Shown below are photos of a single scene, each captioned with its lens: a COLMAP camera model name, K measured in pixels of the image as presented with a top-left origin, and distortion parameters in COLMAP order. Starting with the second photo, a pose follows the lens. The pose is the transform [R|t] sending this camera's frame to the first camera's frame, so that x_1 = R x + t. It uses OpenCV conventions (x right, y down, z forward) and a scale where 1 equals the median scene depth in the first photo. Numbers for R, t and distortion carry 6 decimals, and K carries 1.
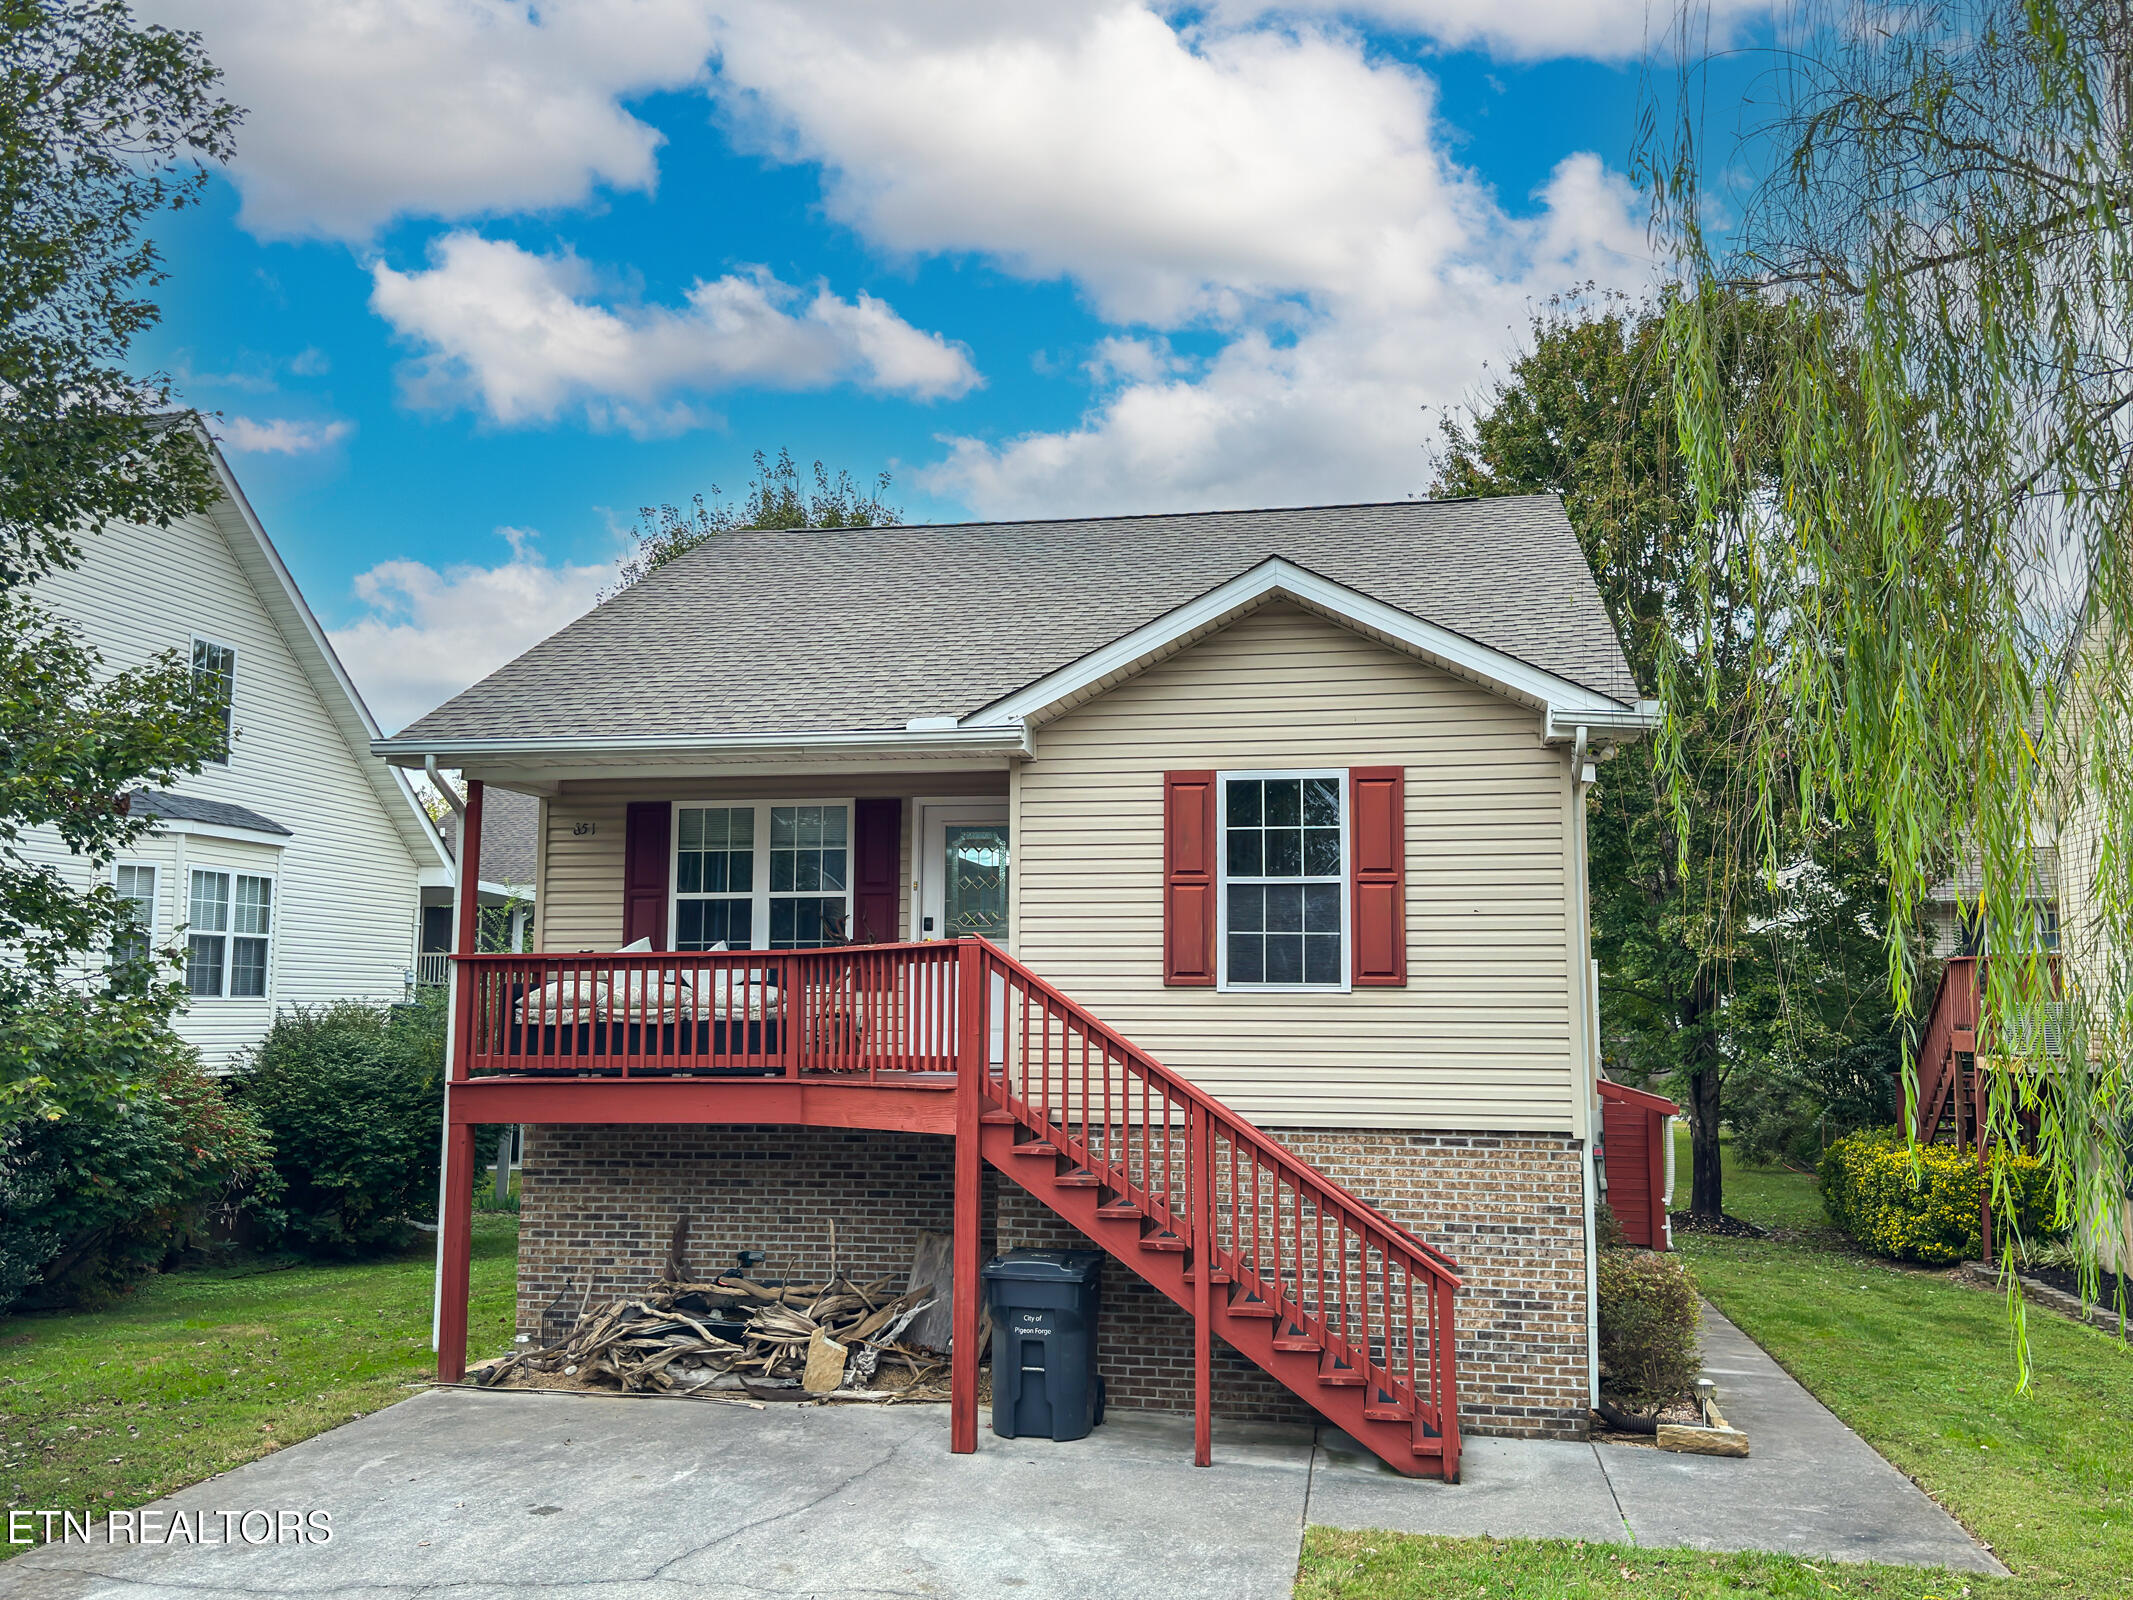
lens RADIAL K [[1930.8, 0, 1059.3], [0, 1930.8, 788.9], [0, 0, 1]] dist [0.049123, -0.021773]
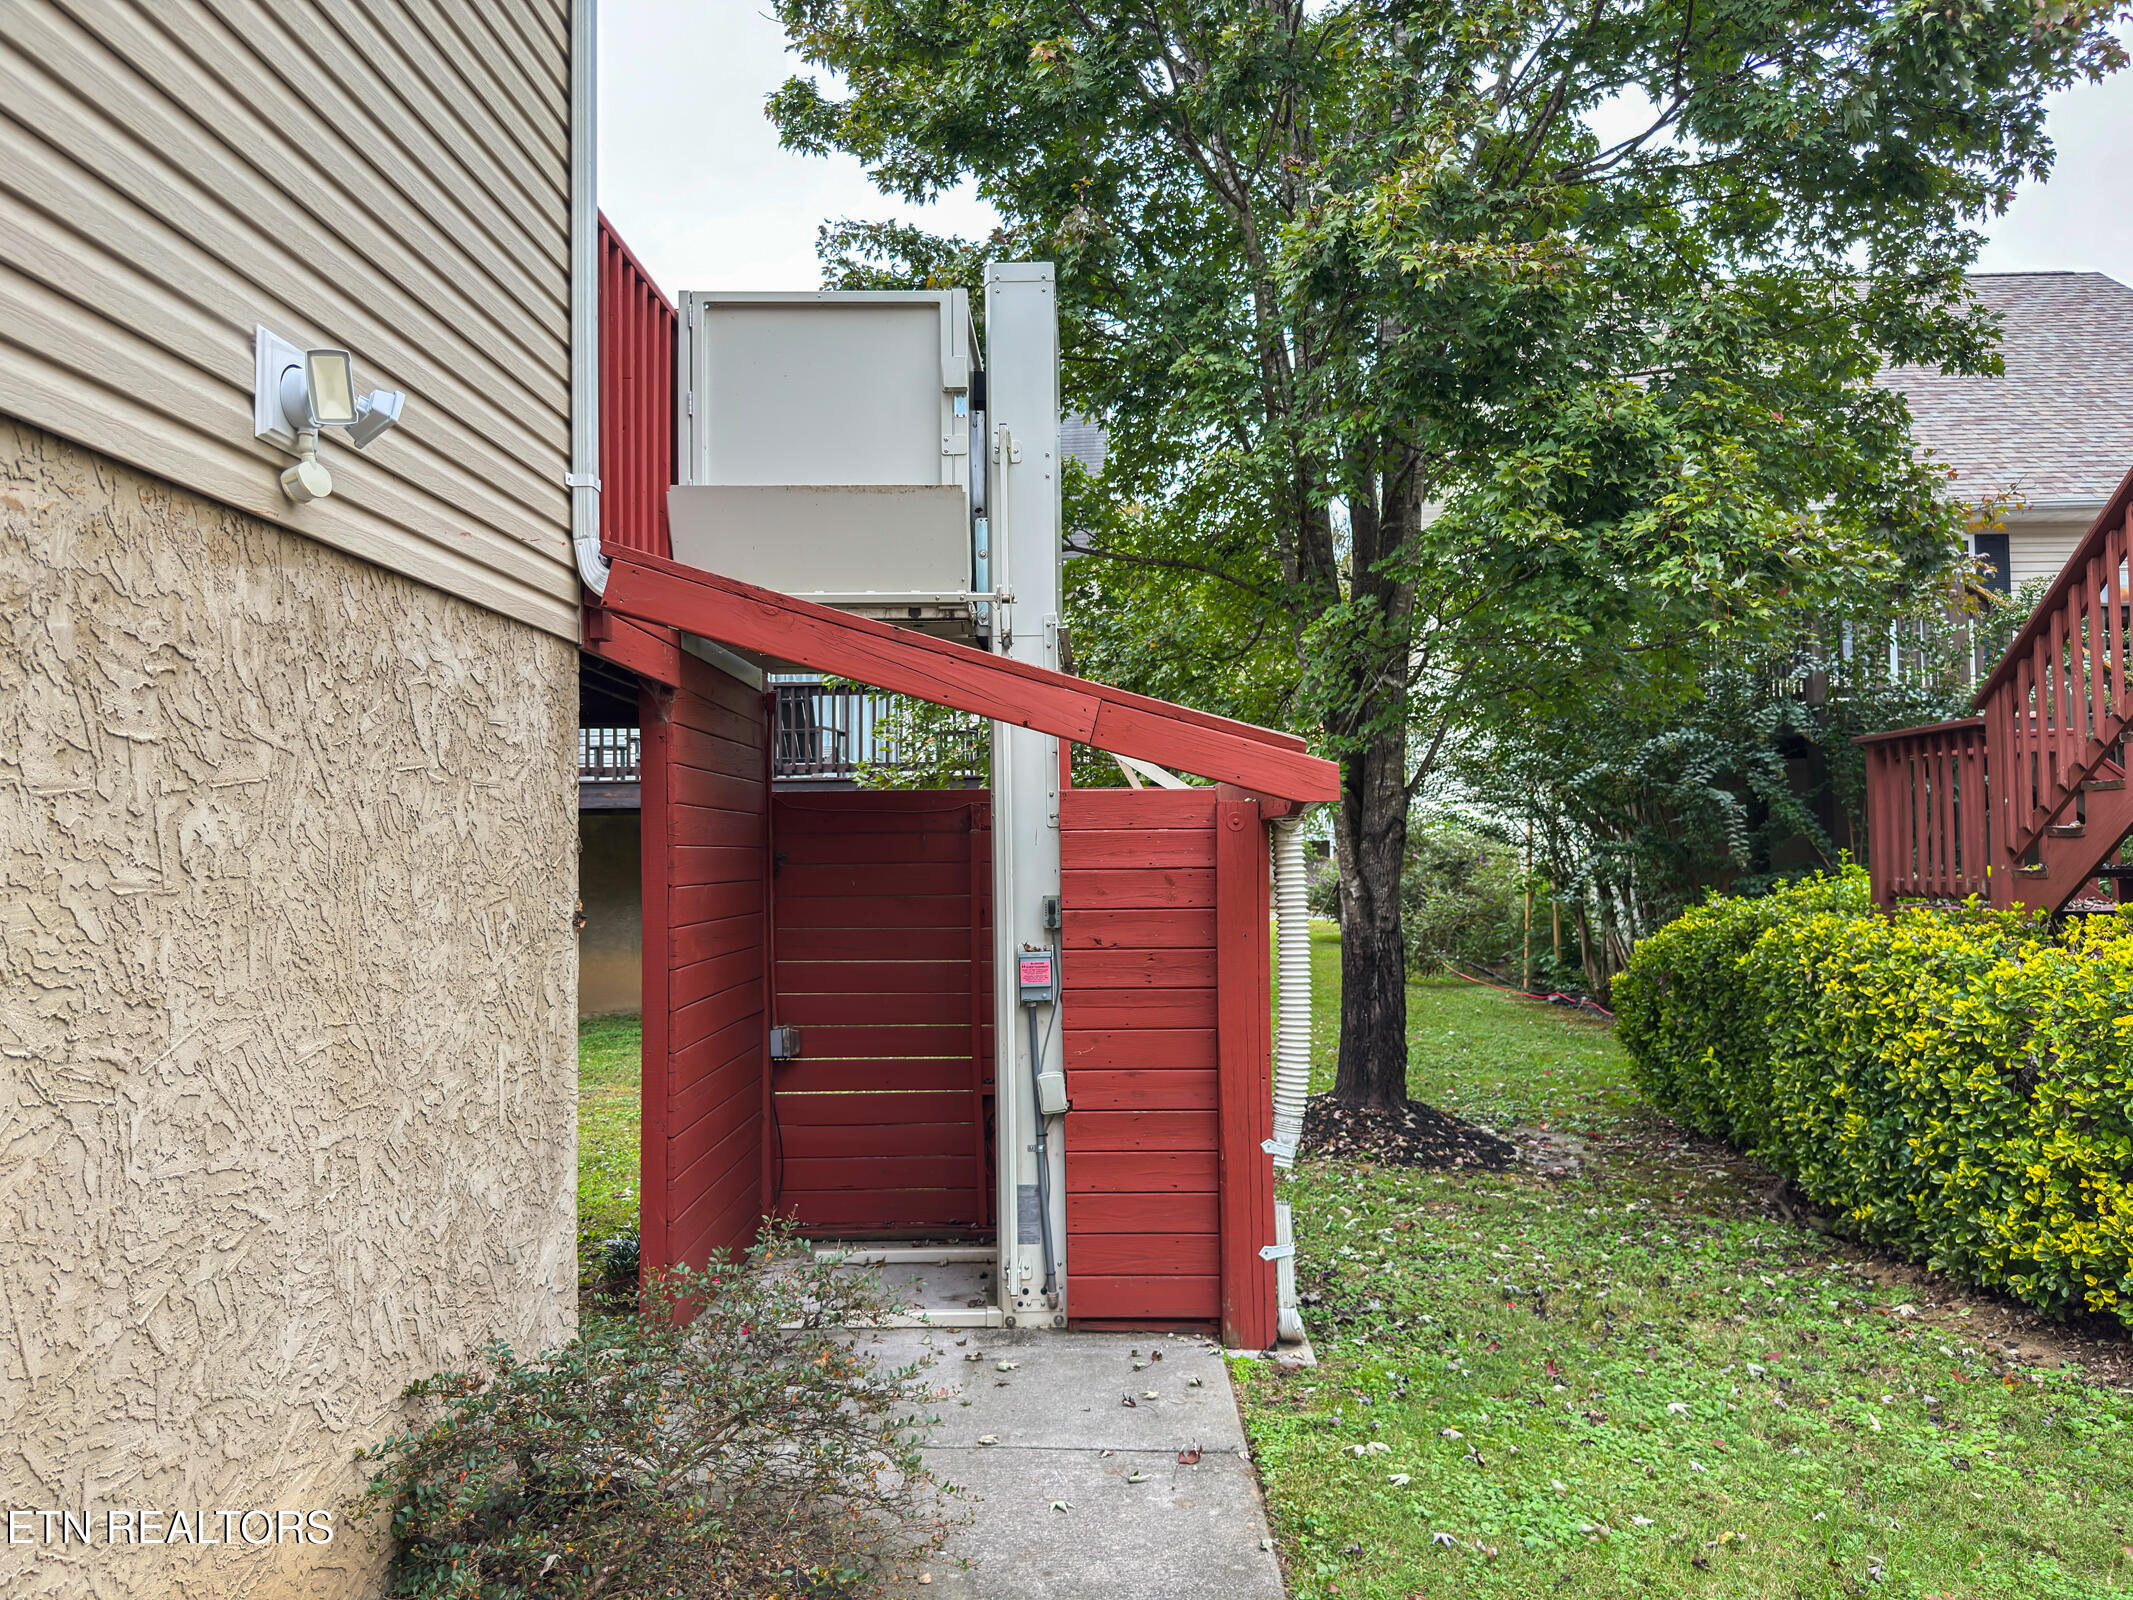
lens RADIAL K [[1578.2, 0, 1068.6], [0, 1578.2, 794.5], [0, 0, 1]] dist [0.083498, -0.061769]
pose [[0.985730, -0.012689, 0.167856, 0.490484], [-0.000069, 0.997124, 0.075782, 0.291307], [-0.168335, -0.074712, 0.982894, 1.569631]]
